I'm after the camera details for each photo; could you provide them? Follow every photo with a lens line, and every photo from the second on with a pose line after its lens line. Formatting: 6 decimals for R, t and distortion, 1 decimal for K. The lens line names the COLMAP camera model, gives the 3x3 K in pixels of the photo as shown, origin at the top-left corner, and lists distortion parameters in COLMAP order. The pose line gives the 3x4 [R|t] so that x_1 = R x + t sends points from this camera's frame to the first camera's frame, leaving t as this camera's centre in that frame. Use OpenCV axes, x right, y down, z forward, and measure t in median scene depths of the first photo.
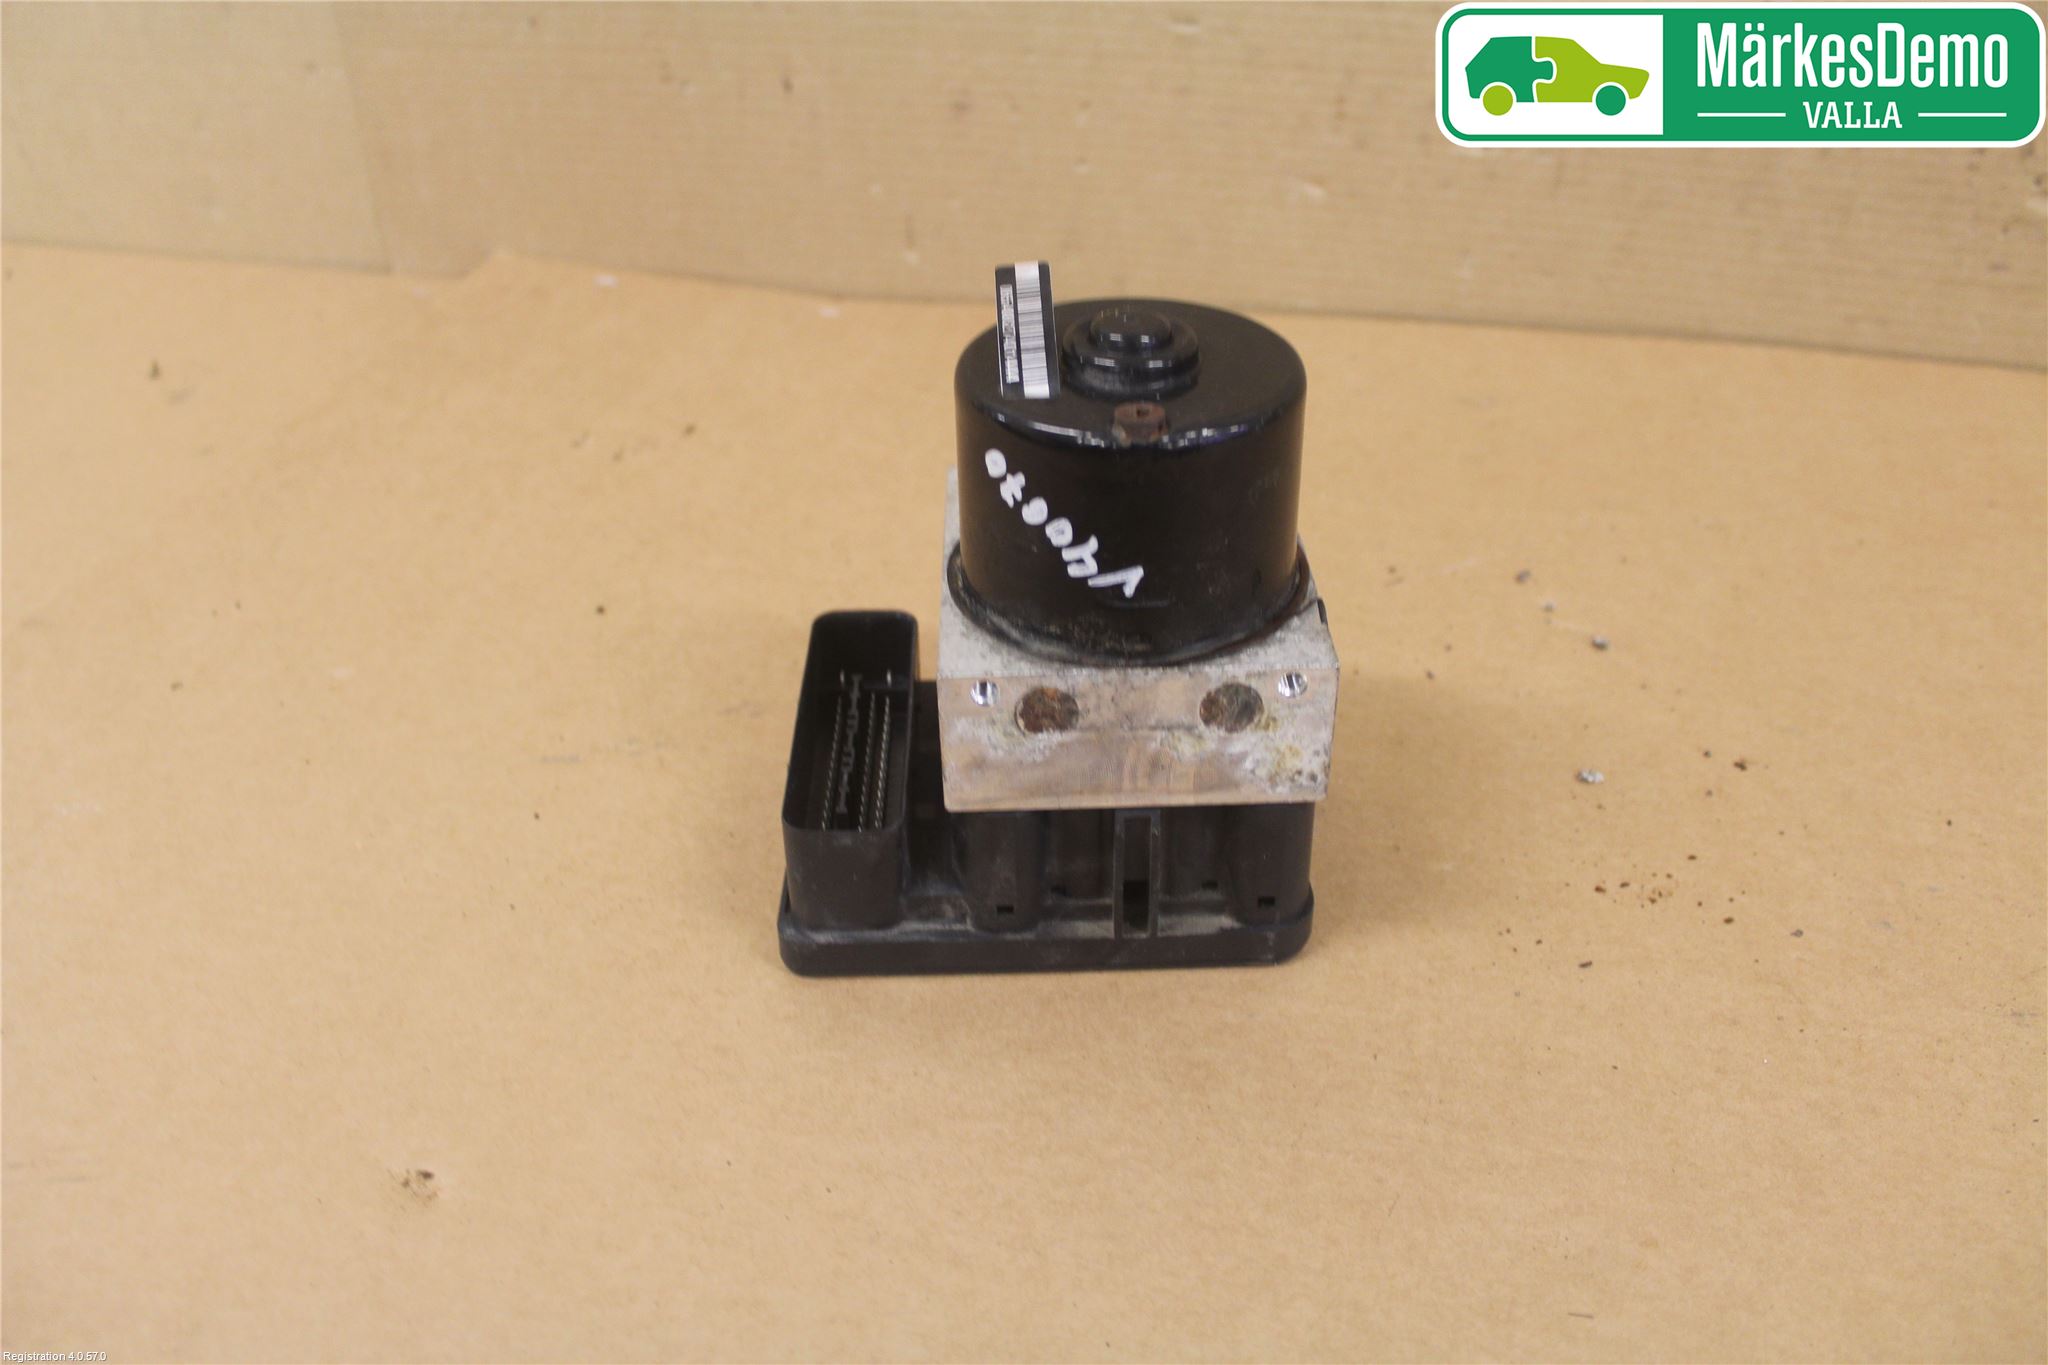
lens RADIAL K [[1791.0, 0, 1020.6], [0, 1791.0, 731.4], [0, 0, 1]] dist [-0.158527, 0.192252]
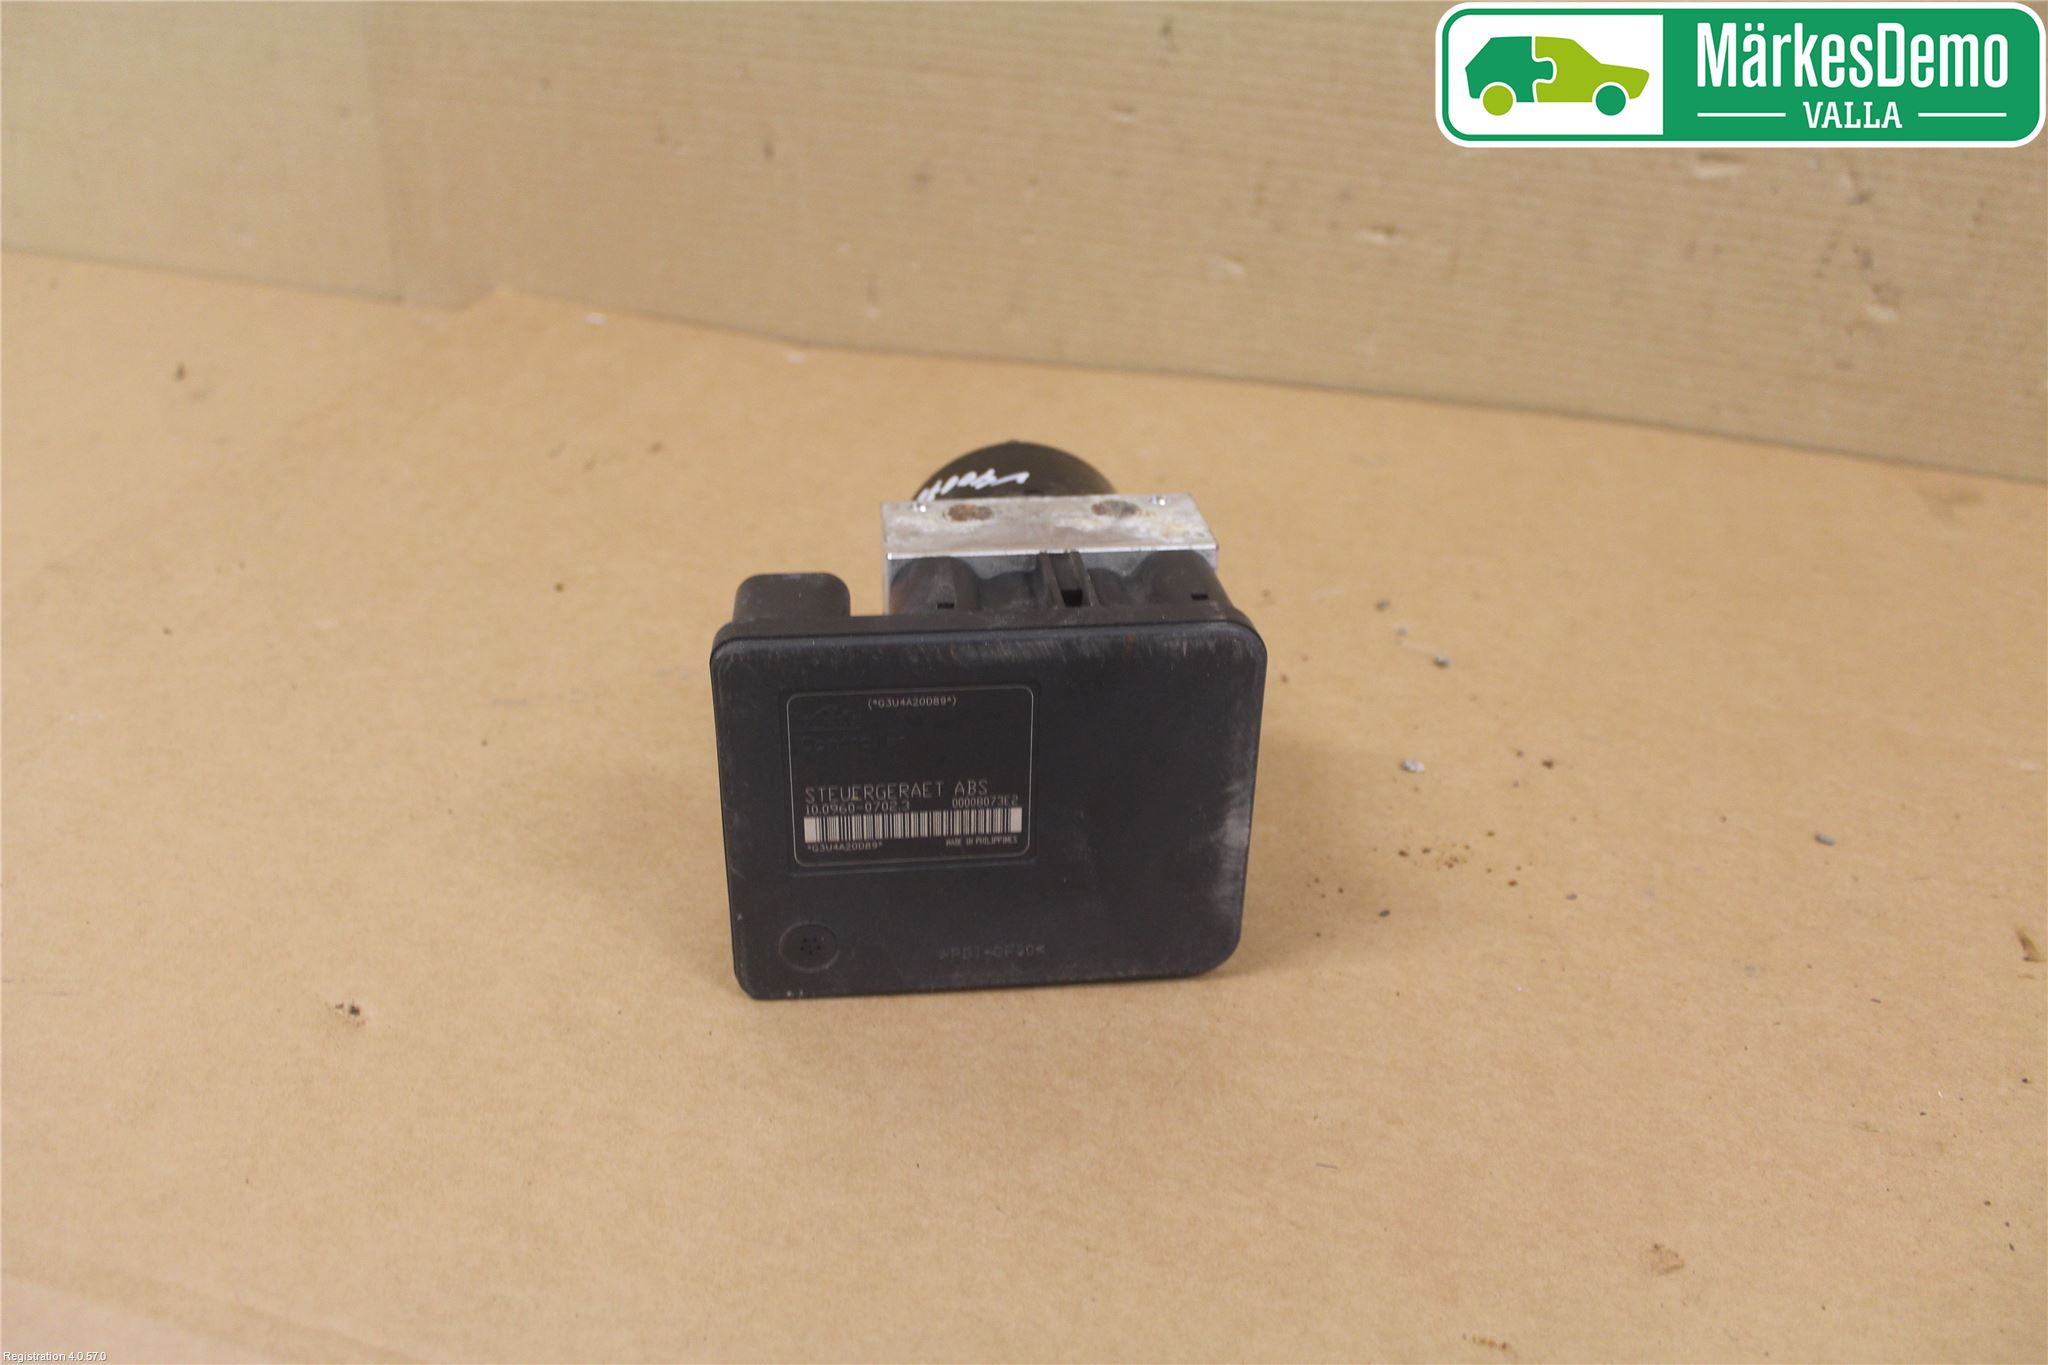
lens RADIAL K [[1734.4, 0, 971.6], [0, 1734.4, 682.9], [0, 0, 1]] dist [-0.139192, 0.177080]
pose [[0.998279, 0.057659, -0.010705, 0.050692], [-0.058264, 0.995895, -0.069277, 0.066782], [0.006667, 0.069782, 0.997540, -0.106824]]
